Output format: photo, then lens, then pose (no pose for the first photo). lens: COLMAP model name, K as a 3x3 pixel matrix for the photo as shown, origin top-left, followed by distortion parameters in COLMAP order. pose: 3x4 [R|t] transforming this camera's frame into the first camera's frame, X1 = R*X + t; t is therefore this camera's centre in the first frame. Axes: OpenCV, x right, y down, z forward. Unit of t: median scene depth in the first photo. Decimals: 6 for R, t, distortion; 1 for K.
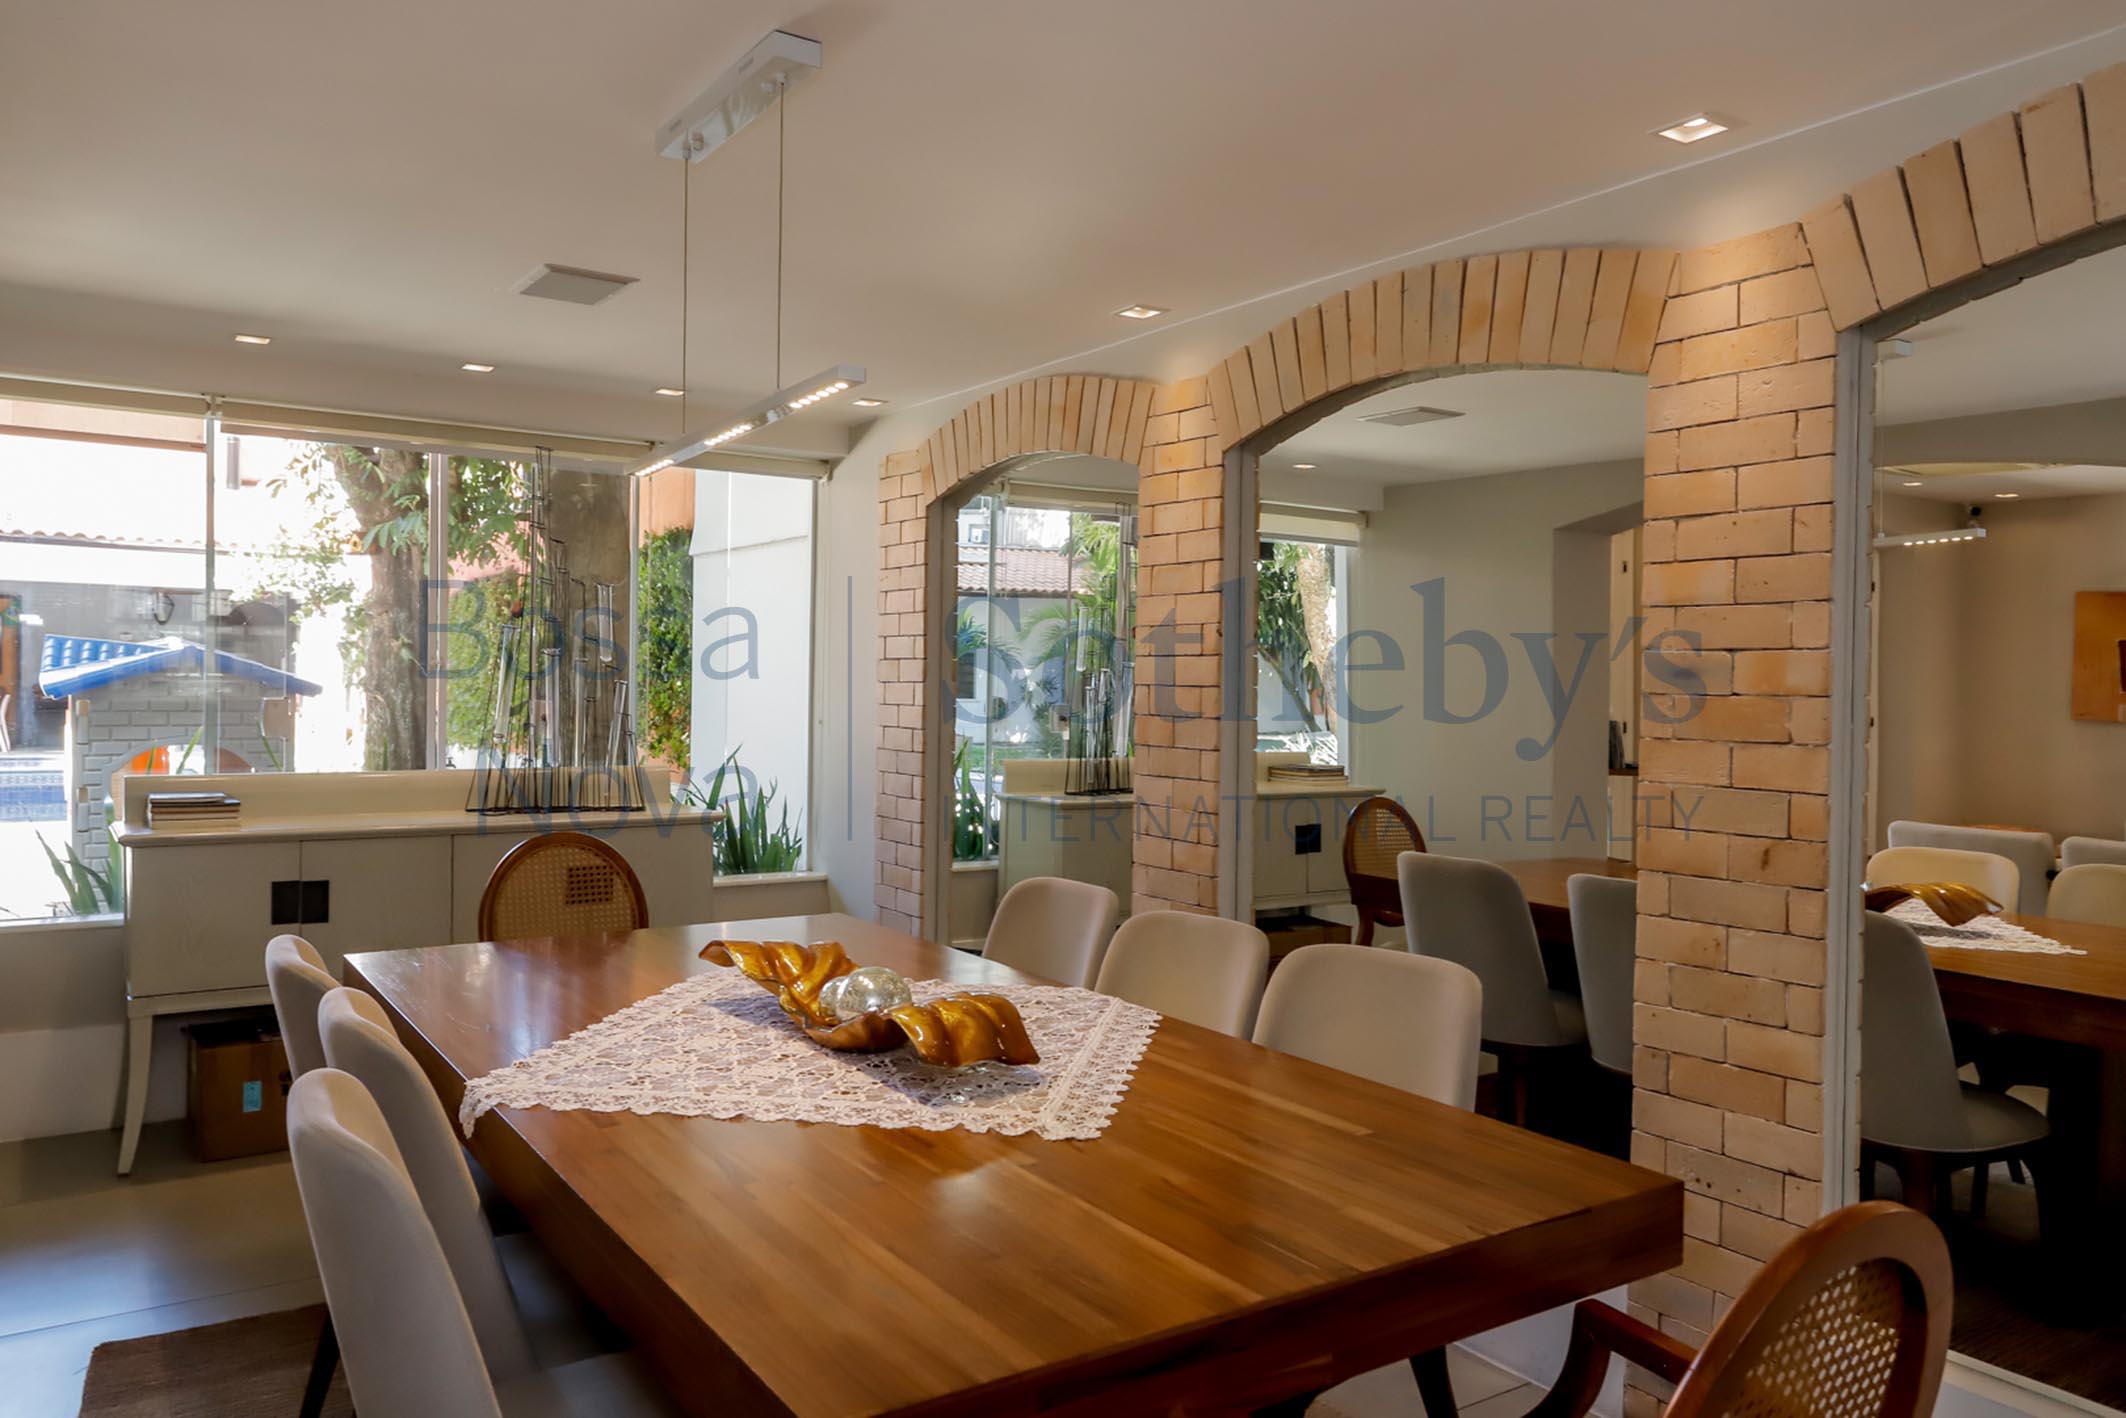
lens RADIAL K [[1500.1, 0, 1063.0], [0, 1500.1, 709.0], [0, 0, 1]] dist [0.021428, 0.000366]
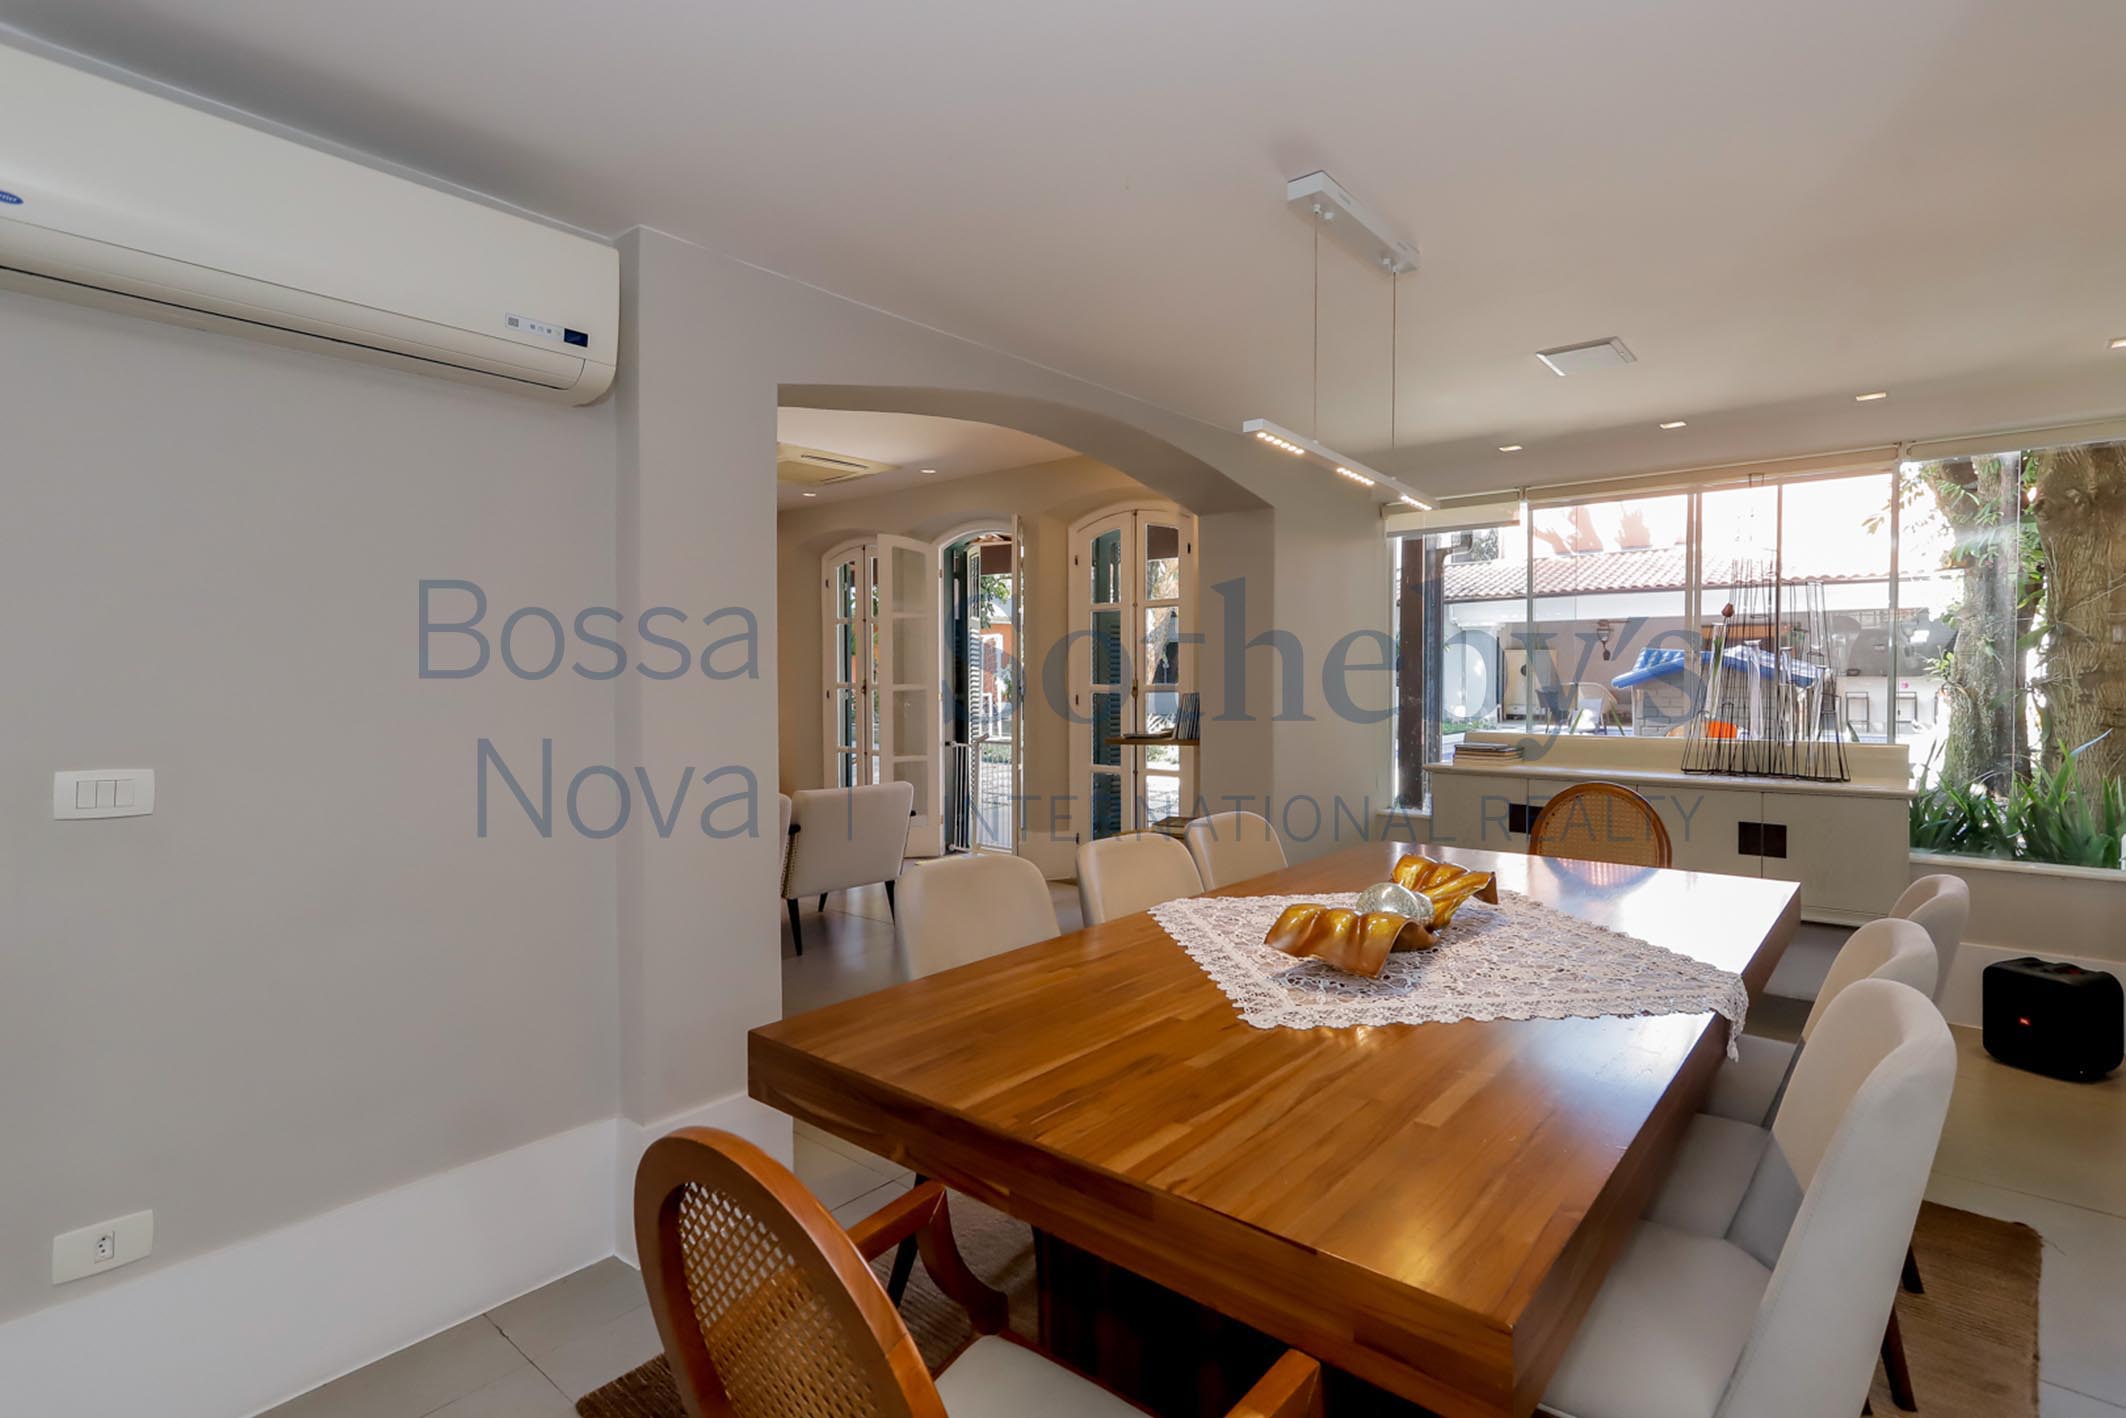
lens RADIAL K [[1012.2, 0, 1055.1], [0, 1012.2, 703.4], [0, 0, 1]] dist [0.013394, 0.001312]
pose [[0.271332, 0.005299, -0.962471, 0.661909], [-0.006324, 0.999973, 0.003723, 0.025152], [0.962465, 0.005077, 0.271358, 0.559275]]
